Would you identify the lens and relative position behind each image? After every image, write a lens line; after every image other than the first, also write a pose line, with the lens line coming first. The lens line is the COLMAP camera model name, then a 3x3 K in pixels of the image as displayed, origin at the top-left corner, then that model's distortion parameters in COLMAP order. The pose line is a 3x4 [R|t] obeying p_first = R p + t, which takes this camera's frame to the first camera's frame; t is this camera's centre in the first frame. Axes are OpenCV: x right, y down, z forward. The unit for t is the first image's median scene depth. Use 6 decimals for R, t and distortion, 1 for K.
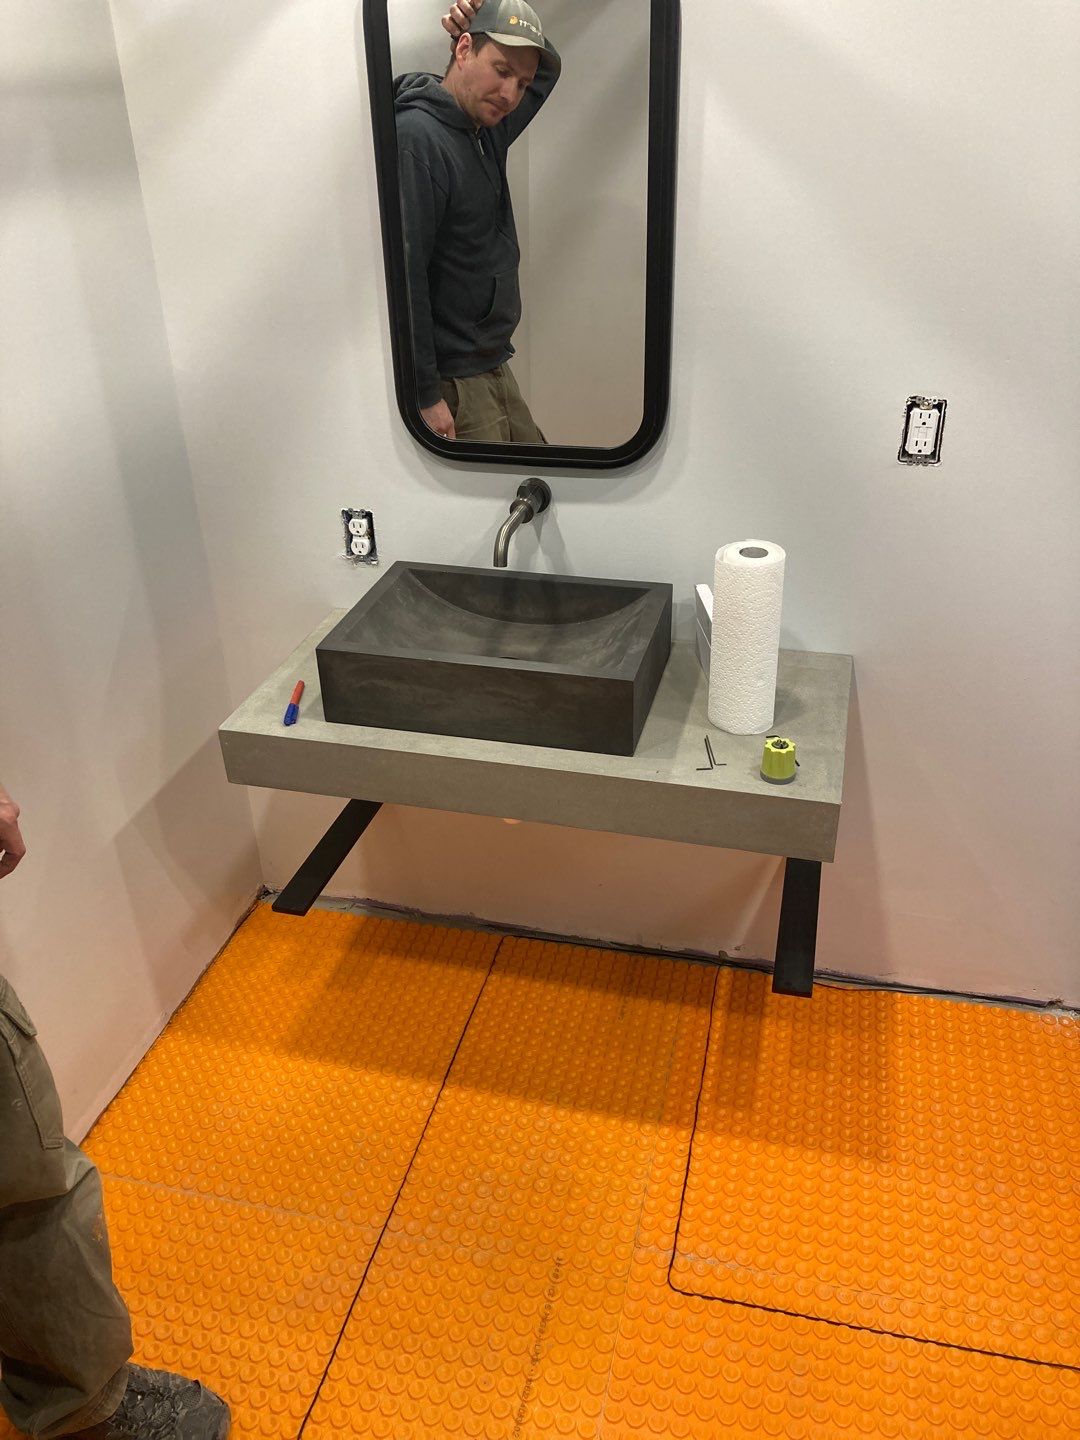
lens RADIAL K [[1151.2, 0, 541.4], [0, 1151.2, 720.9], [0, 0, 1]] dist [0.009844, 0.003493]
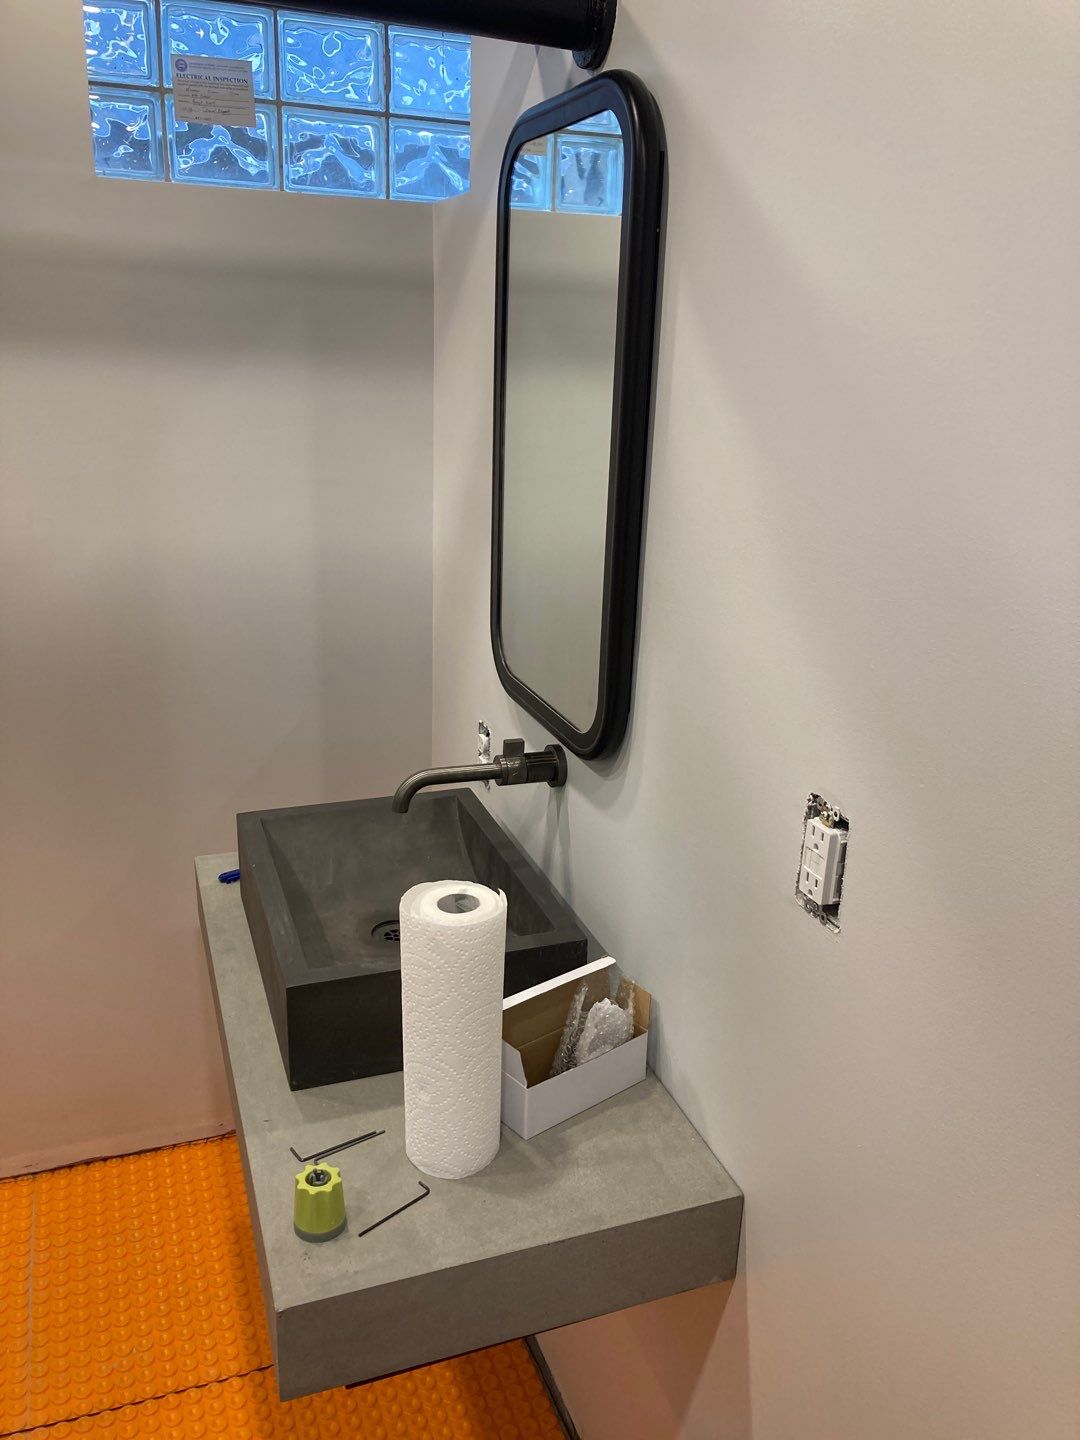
lens RADIAL K [[1151.2, 0, 542.1], [0, 1151.2, 719.8], [0, 0, 1]] dist [0.009844, 0.003493]
pose [[0.571713, 0.297883, -0.764467, 0.652526], [-0.445466, 0.895162, 0.015664, -0.260192], [0.688987, 0.331589, 0.644473, 0.534293]]
